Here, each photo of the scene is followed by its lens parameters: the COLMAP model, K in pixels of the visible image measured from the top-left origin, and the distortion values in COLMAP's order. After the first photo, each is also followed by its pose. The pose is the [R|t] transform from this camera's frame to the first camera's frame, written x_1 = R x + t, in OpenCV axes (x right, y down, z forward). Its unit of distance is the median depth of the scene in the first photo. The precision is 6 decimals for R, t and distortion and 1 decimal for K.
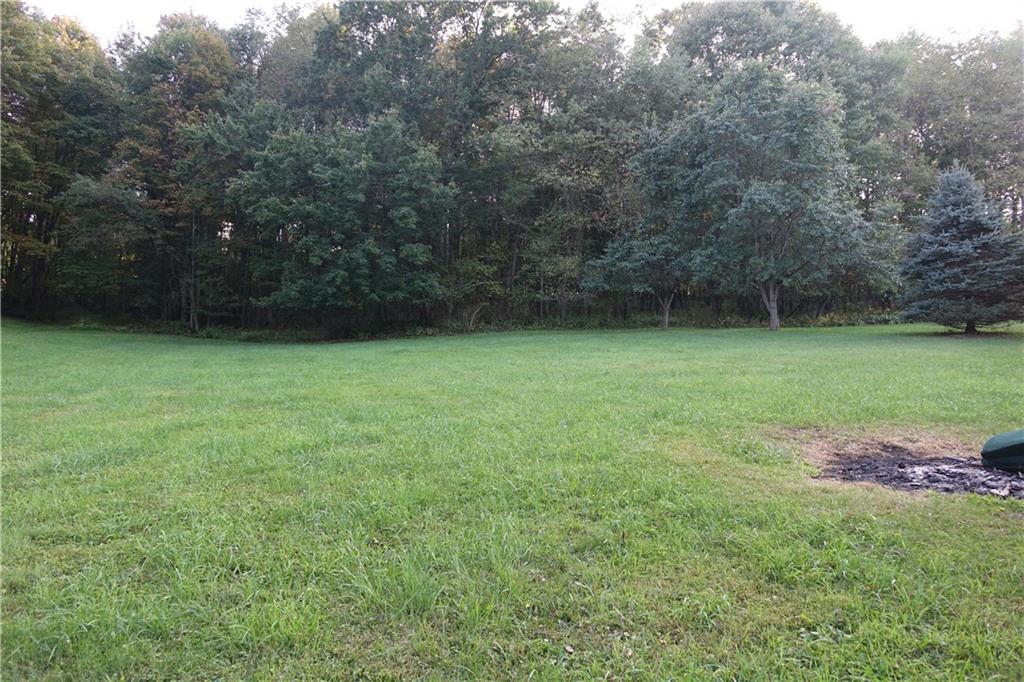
lens RADIAL K [[695.7, 0, 512.7], [0, 695.7, 341.3], [0, 0, 1]] dist [-0.006081, -0.005478]
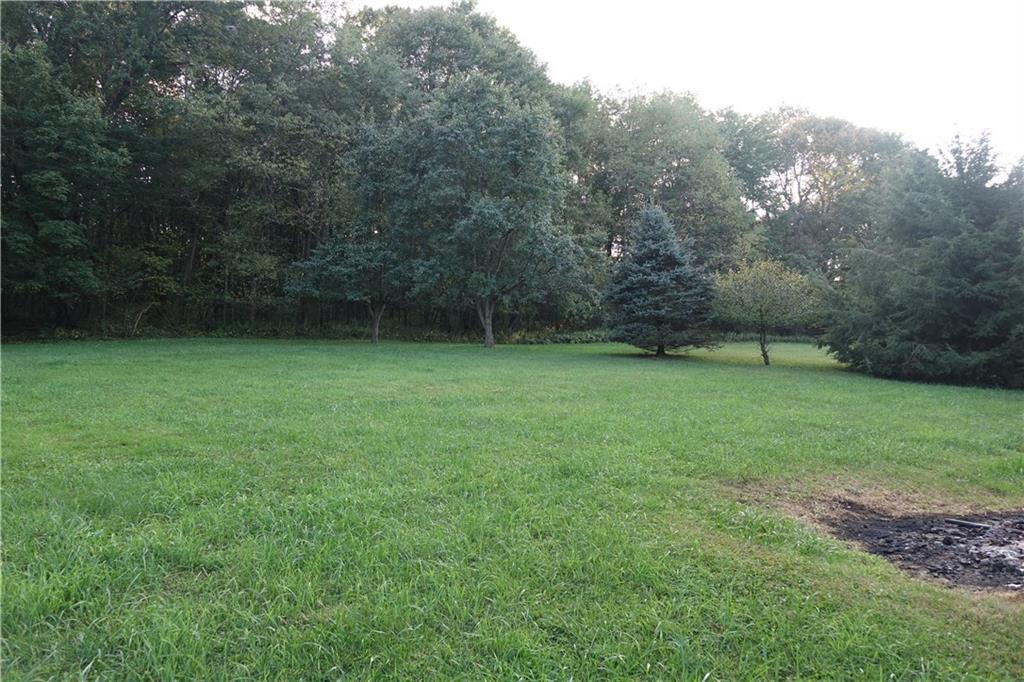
lens RADIAL K [[695.7, 0, 510.2], [0, 695.7, 342.6], [0, 0, 1]] dist [-0.006081, -0.005478]
pose [[0.888552, 0.032649, 0.457613, -0.048730], [-0.027090, 0.999458, -0.018705, -0.004069], [-0.457975, 0.004223, 0.888955, 0.093018]]
